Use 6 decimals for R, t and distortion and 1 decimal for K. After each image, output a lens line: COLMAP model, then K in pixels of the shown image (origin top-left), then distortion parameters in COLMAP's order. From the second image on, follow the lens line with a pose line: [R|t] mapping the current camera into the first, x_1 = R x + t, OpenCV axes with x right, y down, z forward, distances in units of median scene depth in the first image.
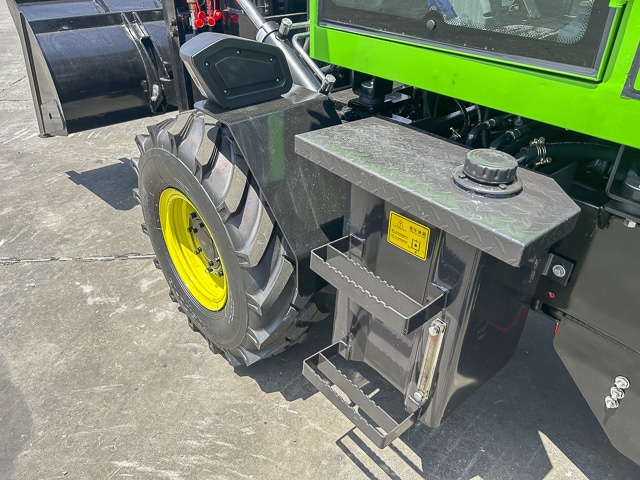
lens RADIAL K [[483.8, 0, 319.6], [0, 483.8, 240.7], [0, 0, 1]] dist [0.002359, 0.001930]
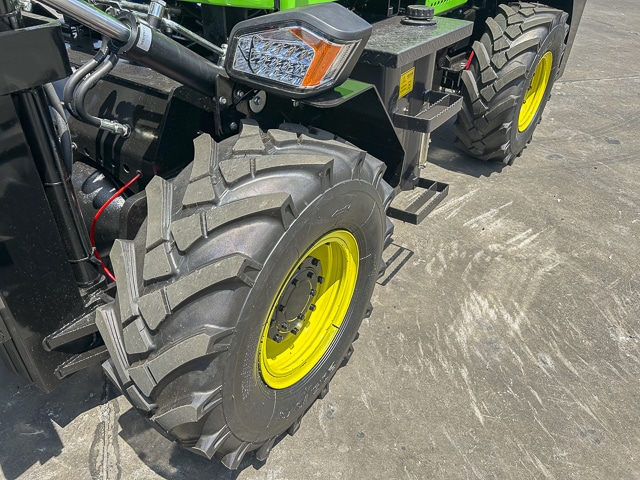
lens RADIAL K [[483.8, 0, 320.1], [0, 483.8, 239.4], [0, 0, 1]] dist [0.002359, 0.001930]
pose [[-0.256635, -0.587701, 0.767298, -0.856568], [0.504774, 0.595513, 0.624954, -0.569540], [-0.824222, 0.547697, 0.143826, 0.878505]]
